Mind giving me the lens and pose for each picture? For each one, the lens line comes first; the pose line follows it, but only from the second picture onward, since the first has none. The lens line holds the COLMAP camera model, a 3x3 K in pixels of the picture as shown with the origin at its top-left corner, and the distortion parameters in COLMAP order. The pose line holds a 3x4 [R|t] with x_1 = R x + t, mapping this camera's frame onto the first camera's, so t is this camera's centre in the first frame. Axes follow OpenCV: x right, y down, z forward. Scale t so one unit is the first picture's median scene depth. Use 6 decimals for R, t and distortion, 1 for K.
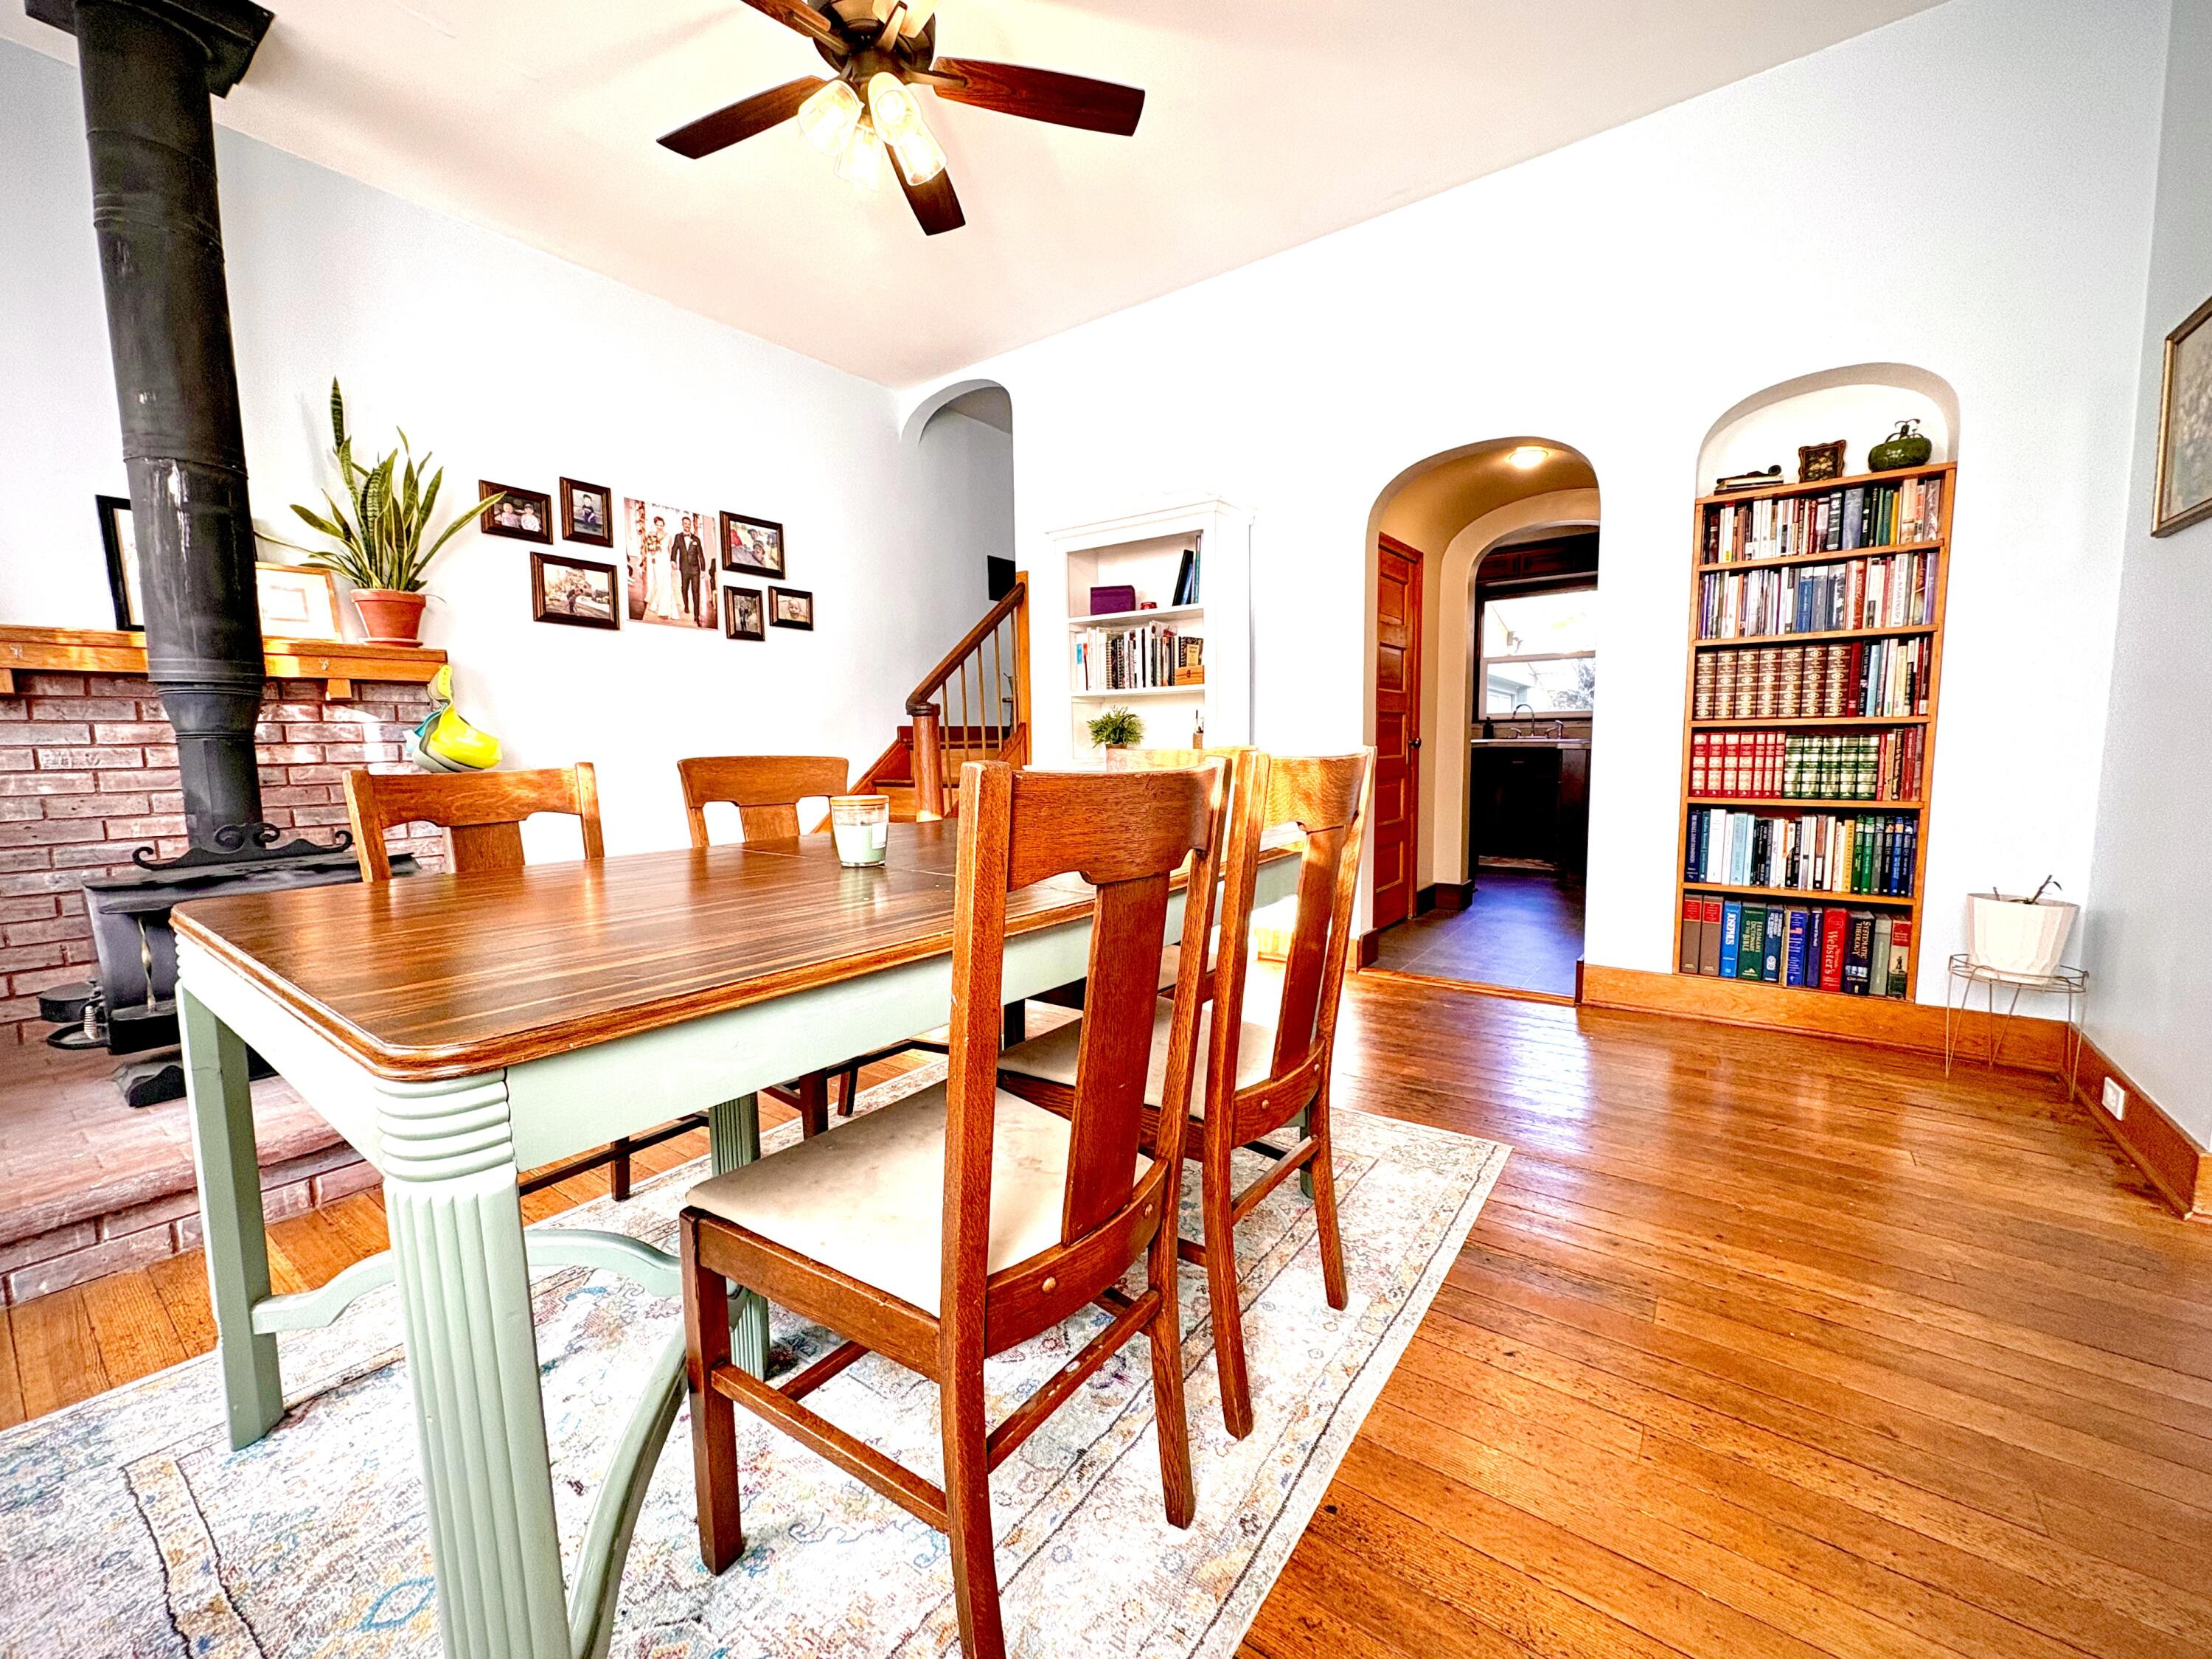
lens RADIAL K [[876.3, 0, 1104.5], [0, 876.3, 828.7], [0, 0, 1]] dist [-0.001191, 0.000133]
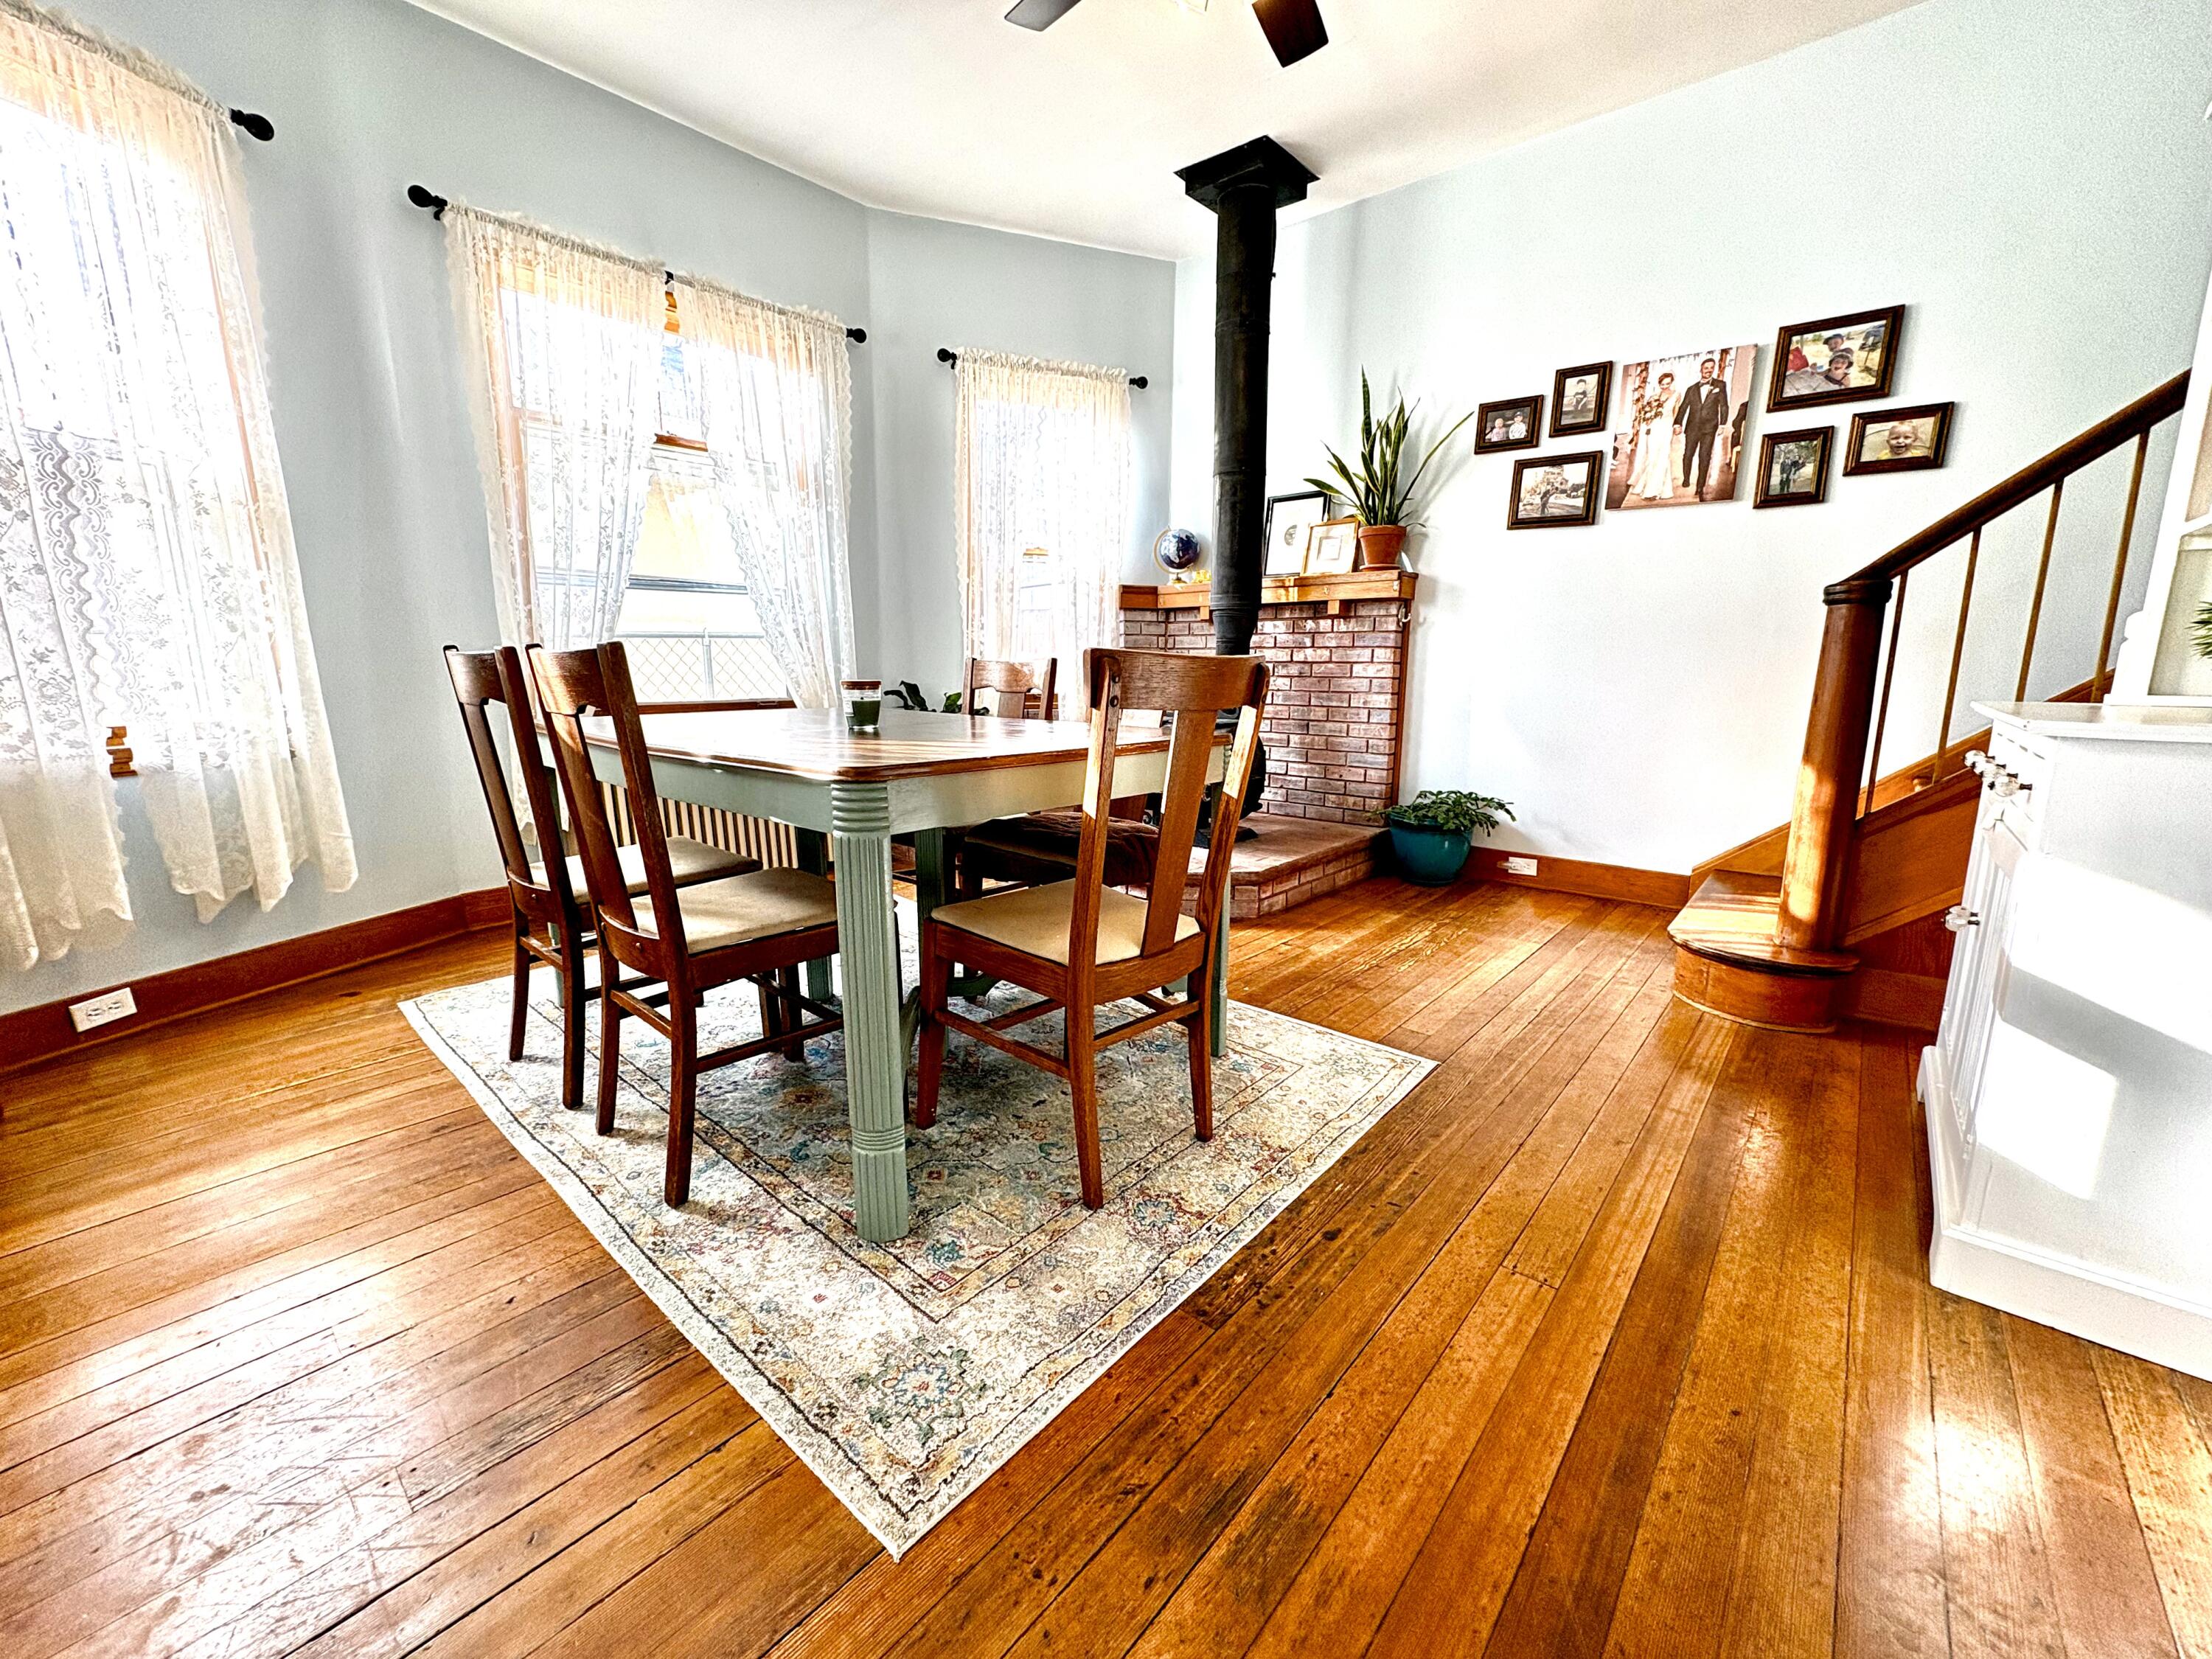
lens RADIAL K [[876.3, 0, 1104.5], [0, 876.3, 828.7], [0, 0, 1]] dist [-0.001191, 0.000133]
pose [[-0.081987, 0.203751, -0.975584, 0.434756], [-0.105244, 0.971636, 0.211771, -0.057044], [0.991061, 0.120037, -0.058217, 0.576288]]
